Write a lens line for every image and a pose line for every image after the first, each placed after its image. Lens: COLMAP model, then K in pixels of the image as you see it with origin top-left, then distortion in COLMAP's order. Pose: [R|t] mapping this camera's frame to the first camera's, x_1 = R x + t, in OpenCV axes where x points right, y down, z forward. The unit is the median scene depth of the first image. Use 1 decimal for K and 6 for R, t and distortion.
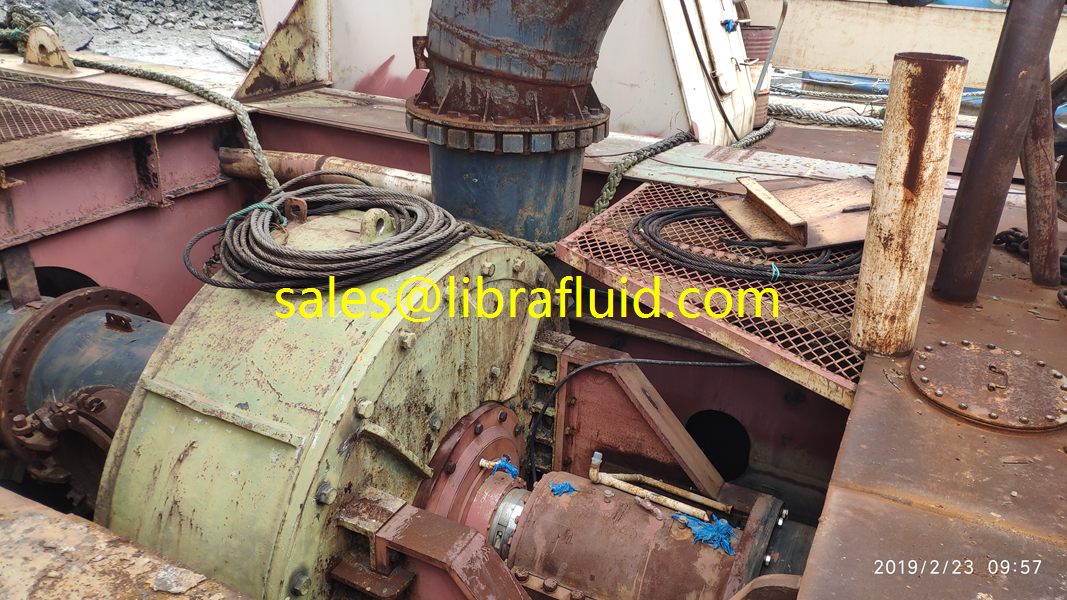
lens RADIAL K [[816.7, 0, 551.9], [0, 816.7, 312.8], [0, 0, 1]] dist [0.083254, -0.131956]
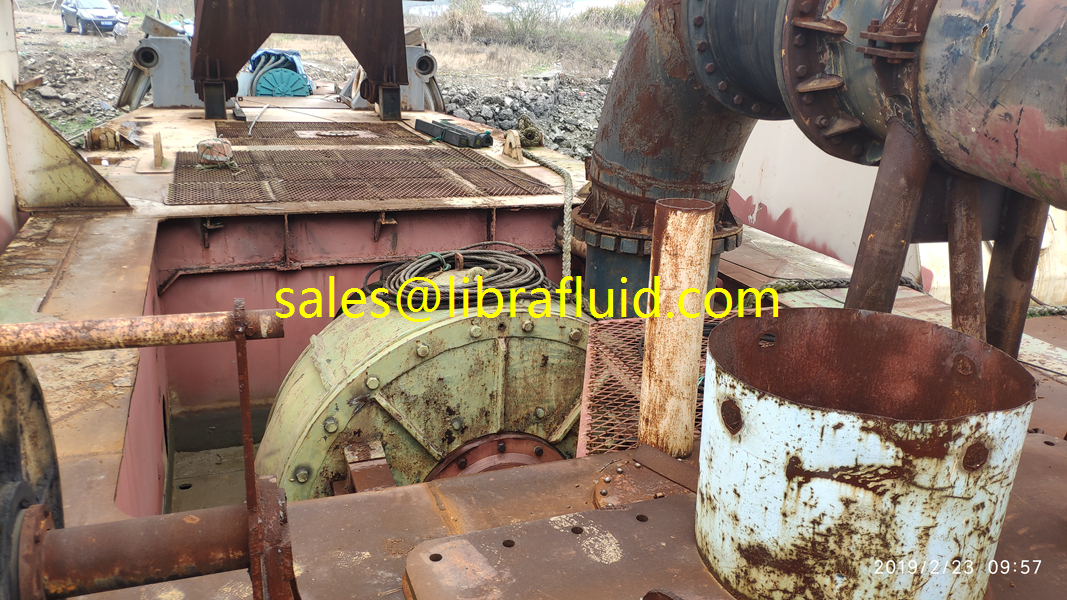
lens RADIAL K [[816.7, 0, 541.5], [0, 816.7, 289.0], [0, 0, 1]] dist [0.083254, -0.131956]
pose [[0.731622, 0.191096, -0.654378, 0.838851], [-0.291944, 0.955258, -0.047444, -0.058582], [0.616034, 0.225753, 0.754677, 0.010816]]
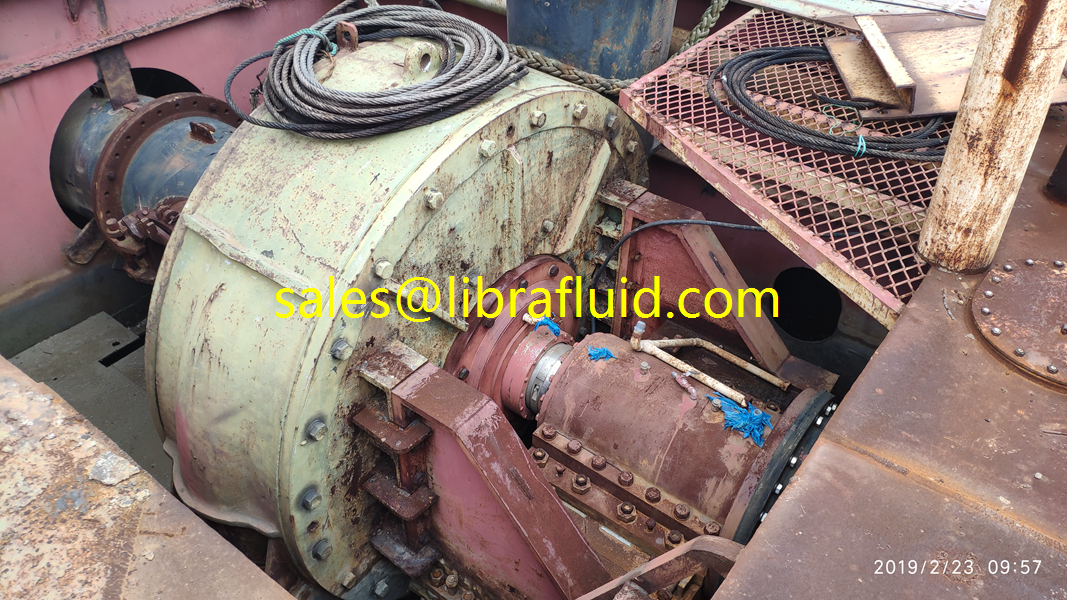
lens RADIAL K [[816.7, 0, 549.1], [0, 816.7, 305.0], [0, 0, 1]] dist [0.083254, -0.131956]
pose [[0.981179, 0.106392, -0.161146, 0.113224], [-0.064953, 0.967739, 0.243437, -0.081594], [0.181847, -0.228388, 0.956436, 0.079082]]
